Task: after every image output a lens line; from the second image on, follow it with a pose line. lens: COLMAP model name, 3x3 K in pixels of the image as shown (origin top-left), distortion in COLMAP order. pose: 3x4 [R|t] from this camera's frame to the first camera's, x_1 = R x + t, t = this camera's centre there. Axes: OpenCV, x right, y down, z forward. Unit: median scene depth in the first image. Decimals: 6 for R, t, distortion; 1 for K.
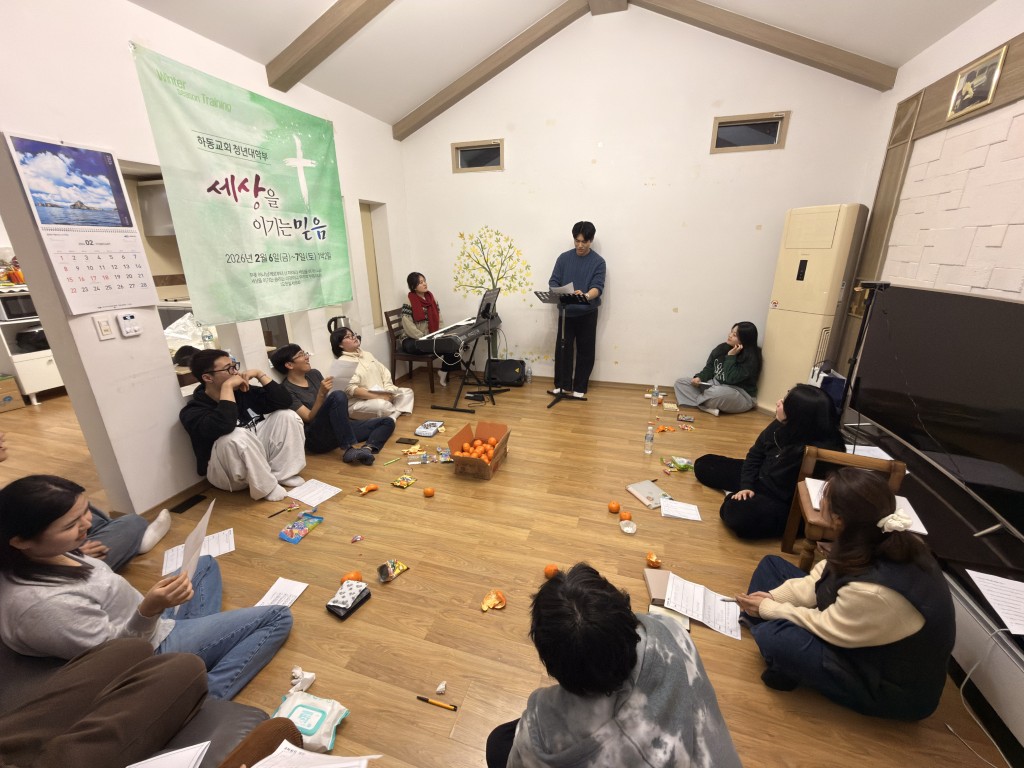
lens RADIAL K [[413.9, 0, 512.9], [0, 413.9, 381.9], [0, 0, 1]] dist [-0.002625, 0.000612]
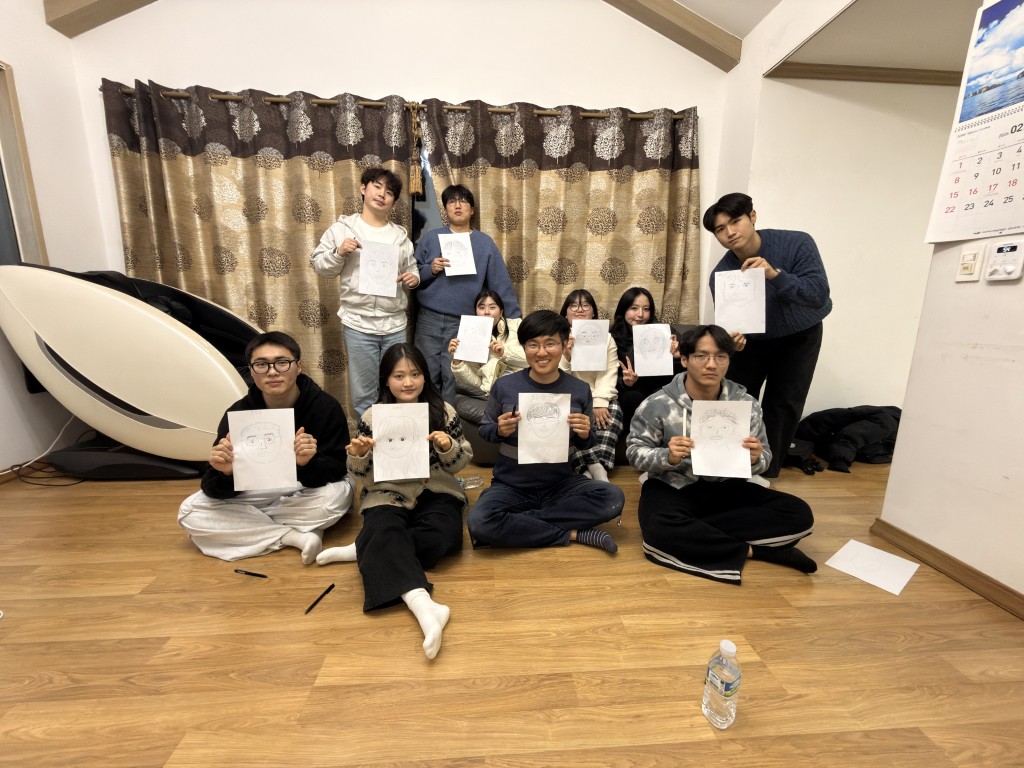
lens RADIAL K [[413.9, 0, 512.3], [0, 413.9, 387.6], [0, 0, 1]] dist [-0.002625, 0.000612]
pose [[-0.935213, 0.068355, -0.347425, -0.023343], [-0.107649, 0.879858, 0.462884, -0.135182], [0.337325, 0.470295, -0.815496, 1.013844]]
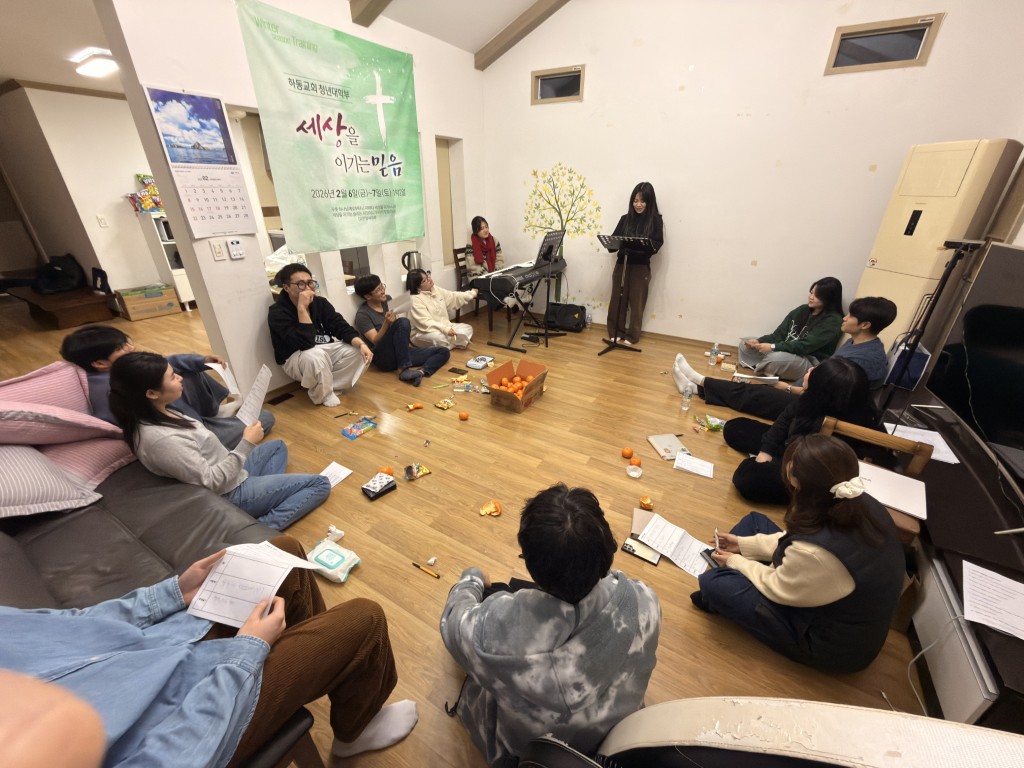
lens RADIAL K [[413.9, 0, 509.4], [0, 413.9, 384.3], [0, 0, 1]] dist [-0.002625, 0.000612]
pose [[0.971351, 0.117768, -0.206418, 0.125329], [-0.088328, 0.985263, 0.146474, 0.004910], [0.220626, -0.124045, 0.967438, -0.046285]]
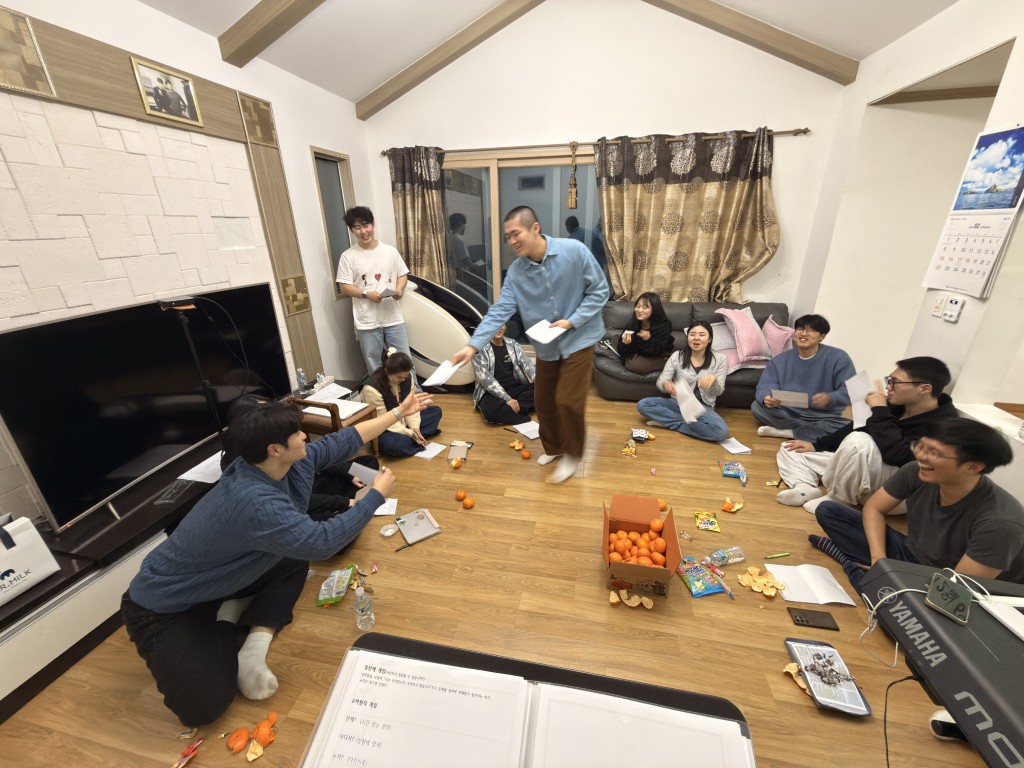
lens RADIAL K [[413.9, 0, 509.2], [0, 413.9, 382.7], [0, 0, 1]] dist [-0.002625, 0.000612]
pose [[-0.995507, 0.059541, -0.073620, 0.167533], [0.000346, 0.779812, 0.626013, -0.473834], [0.094683, 0.623175, -0.776329, 1.351914]]
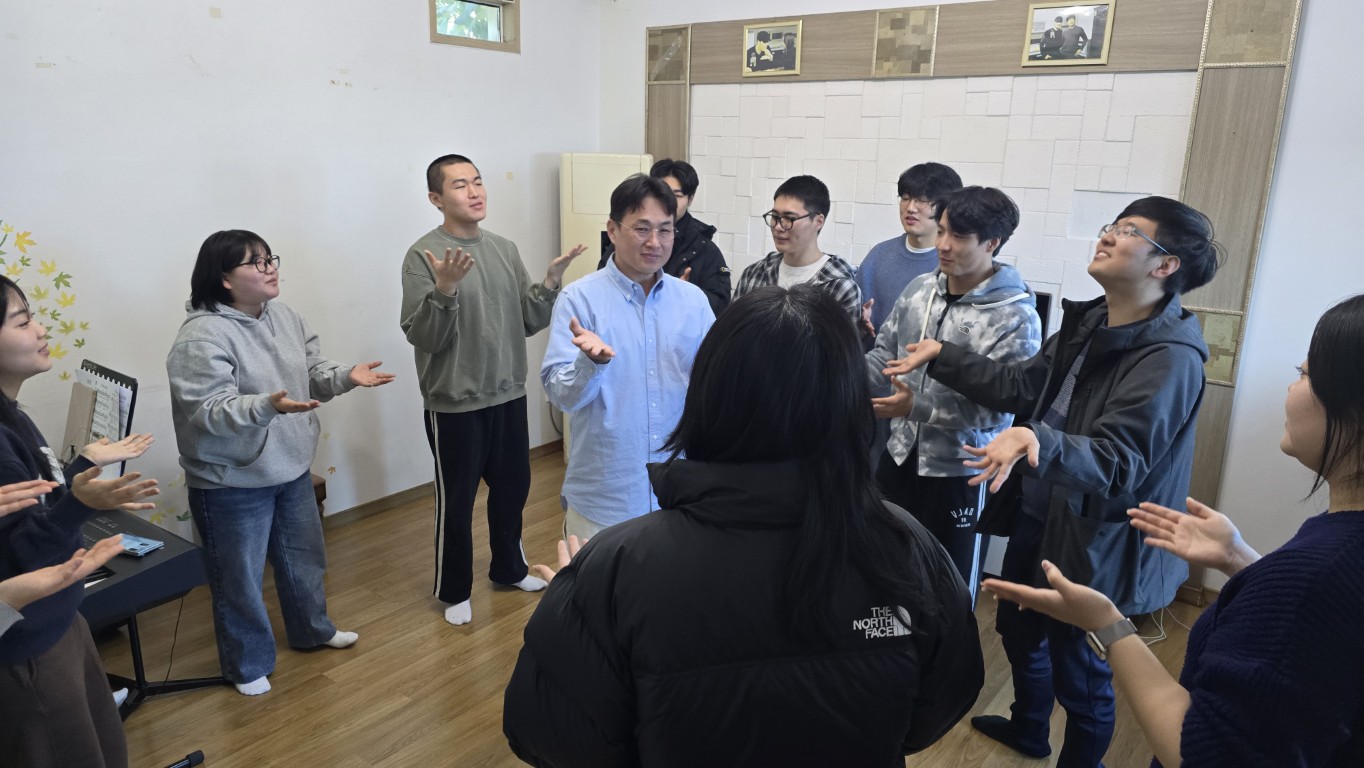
lens RADIAL K [[923.4, 0, 673.9], [0, 923.4, 376.8], [0, 0, 1]] dist [-0.025837, 0.003495]
pose [[0.327681, -0.203358, 0.922643, -0.759520], [0.263608, 0.957458, 0.117410, -0.240696], [-0.907268, 0.204743, 0.367348, 0.454259]]
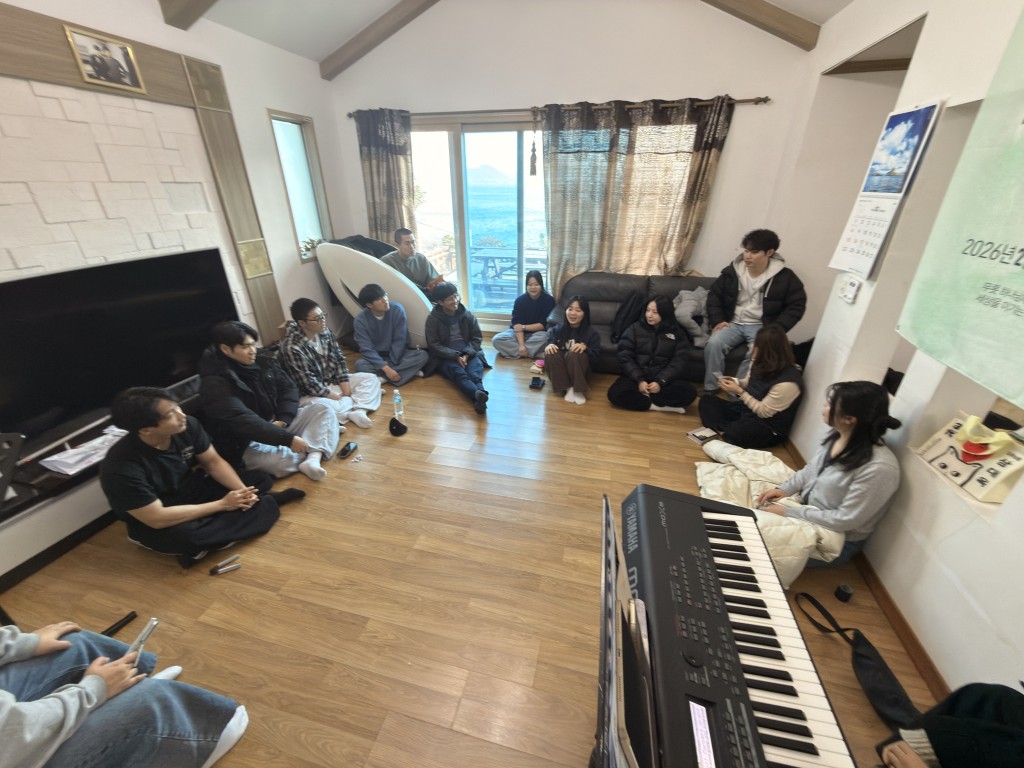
lens RADIAL K [[413.9, 0, 510.4], [0, 413.9, 384.6], [0, 0, 1]] dist [-0.002625, 0.000612]
pose [[-0.998833, 0.031276, -0.036808, -0.029261], [-0.002849, 0.722582, 0.691279, -0.515394], [0.048218, 0.690577, -0.721650, 1.411661]]
